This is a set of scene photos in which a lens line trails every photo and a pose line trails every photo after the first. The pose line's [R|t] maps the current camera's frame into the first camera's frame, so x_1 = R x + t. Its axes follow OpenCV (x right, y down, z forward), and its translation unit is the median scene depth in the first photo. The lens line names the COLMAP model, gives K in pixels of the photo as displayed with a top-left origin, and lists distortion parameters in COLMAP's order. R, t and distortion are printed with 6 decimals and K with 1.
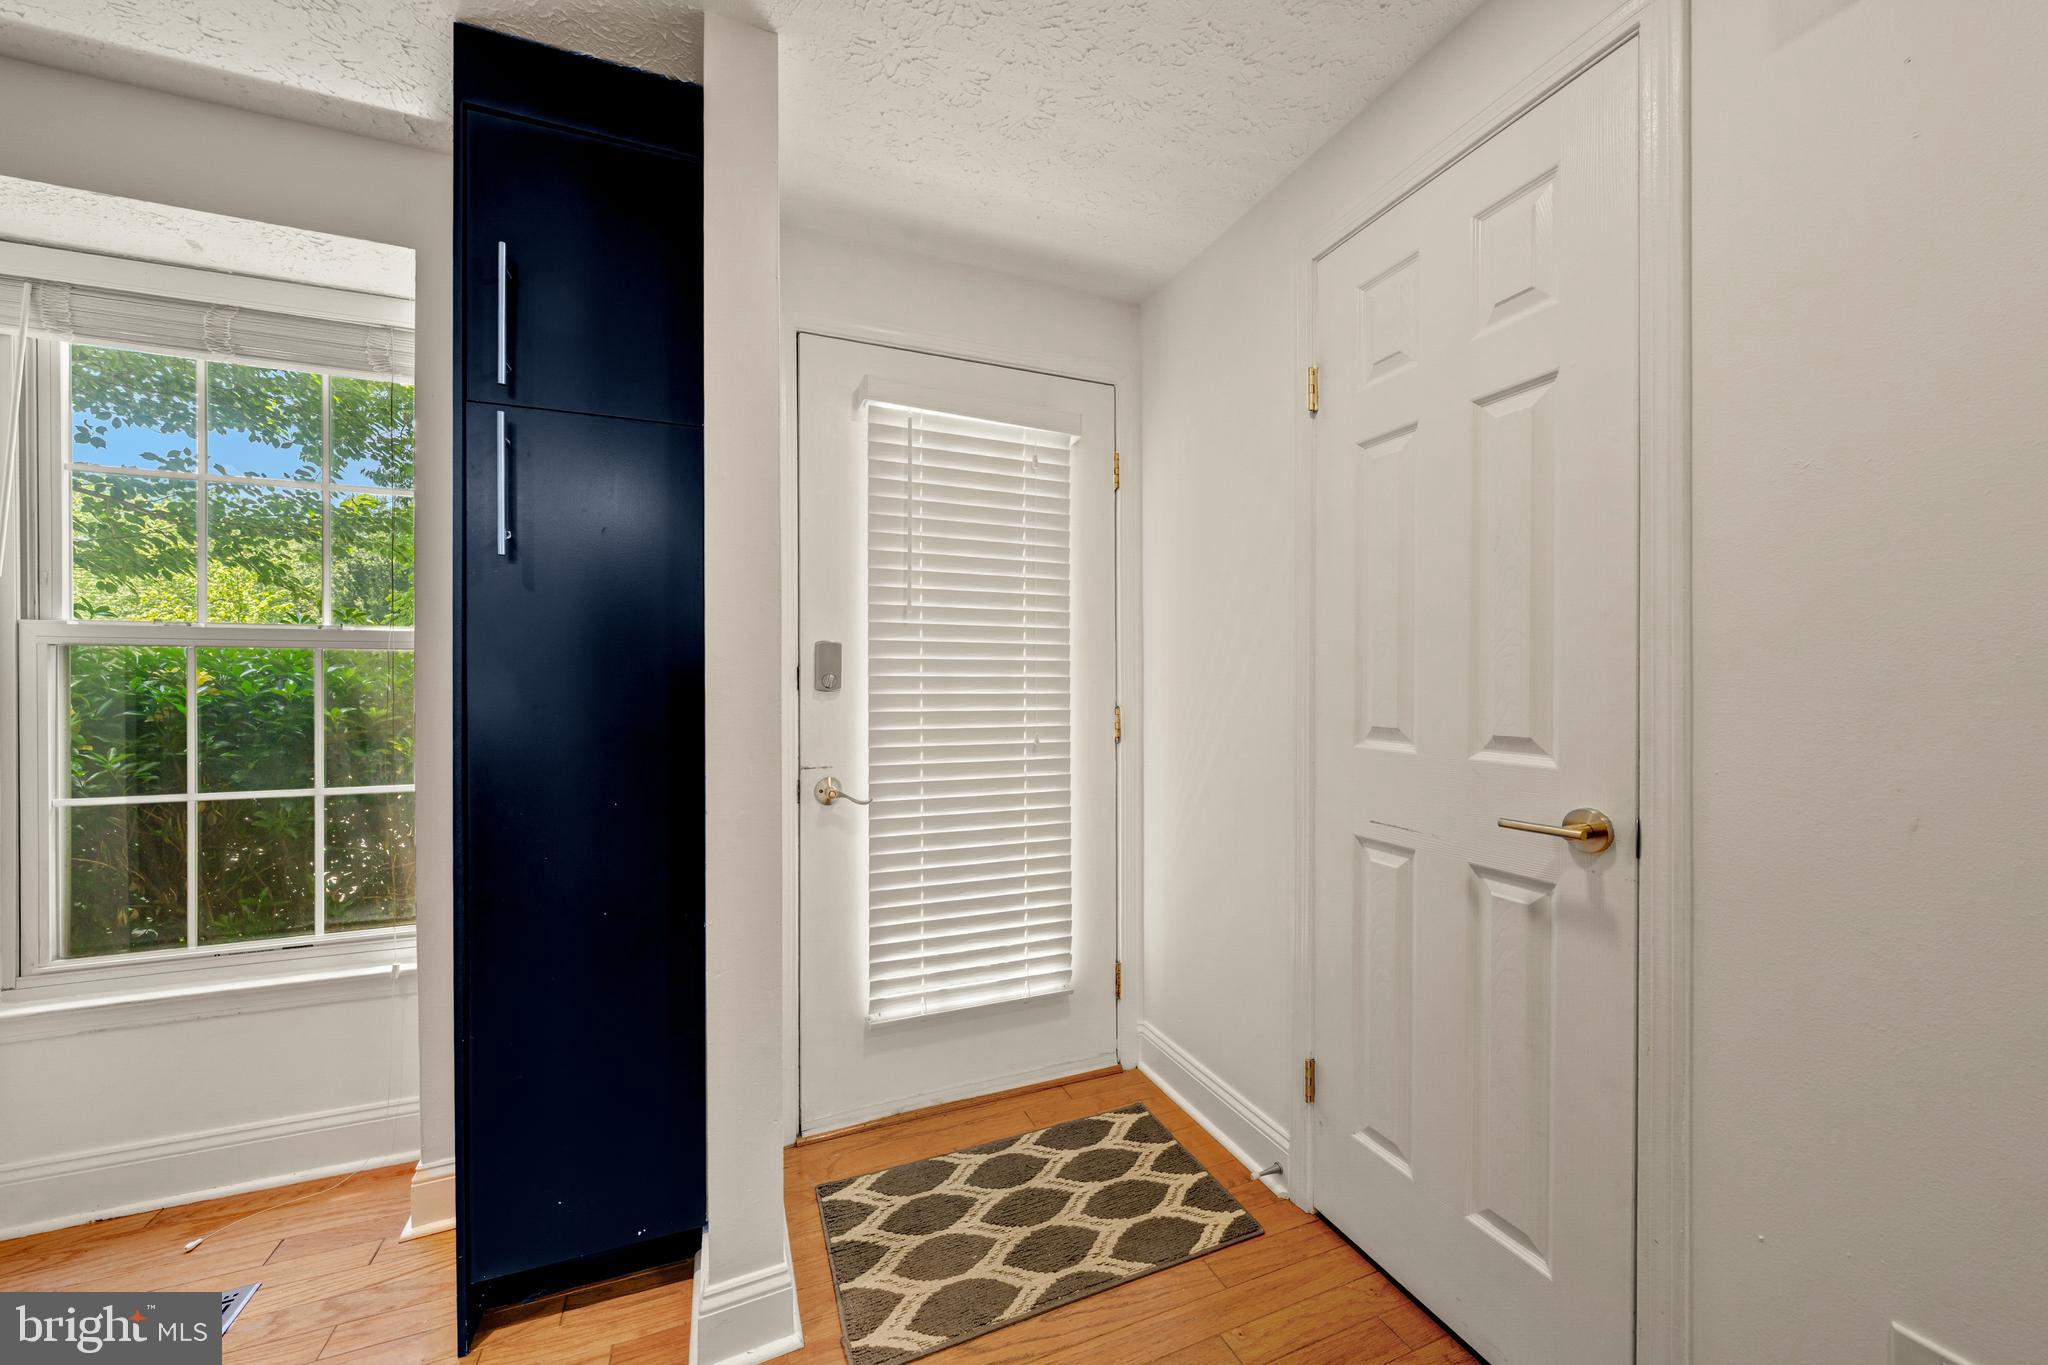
lens RADIAL K [[741.6, 0, 1019.2], [0, 741.6, 683.4], [0, 0, 1]] dist [0.000405, -0.000011]
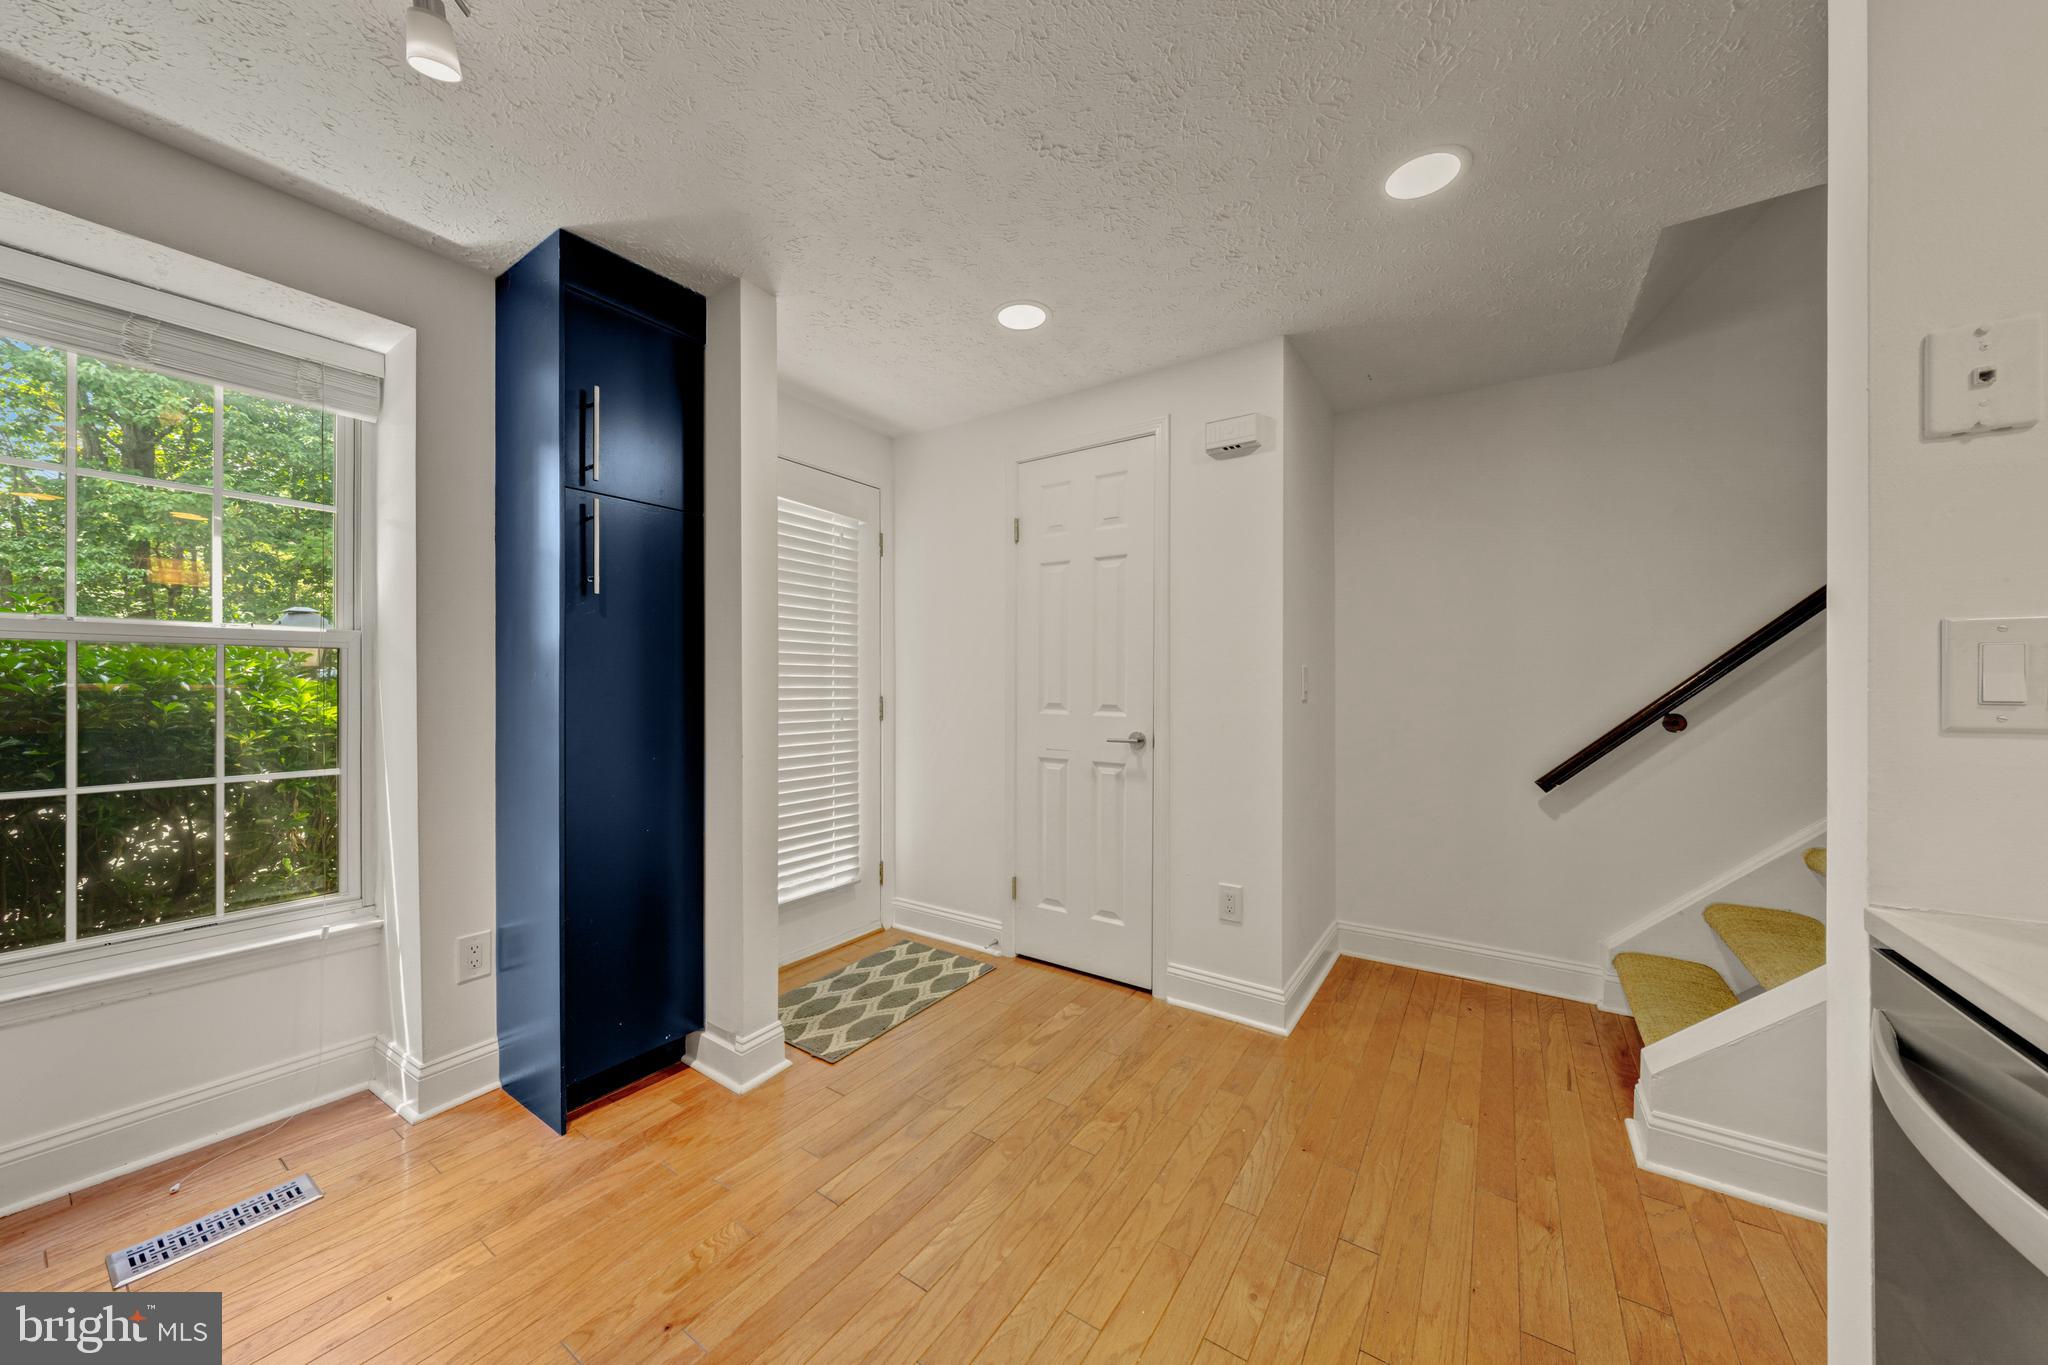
lens RADIAL K [[705.3, 0, 1006.3], [0, 705.3, 687.0], [0, 0, 1]] dist [-0.000630, -0.000082]
pose [[0.837573, 0.000381, 0.546326, -0.573143], [-0.002744, 0.999990, 0.003508, 0.006005], [-0.546319, -0.004438, 0.837565, -0.479142]]
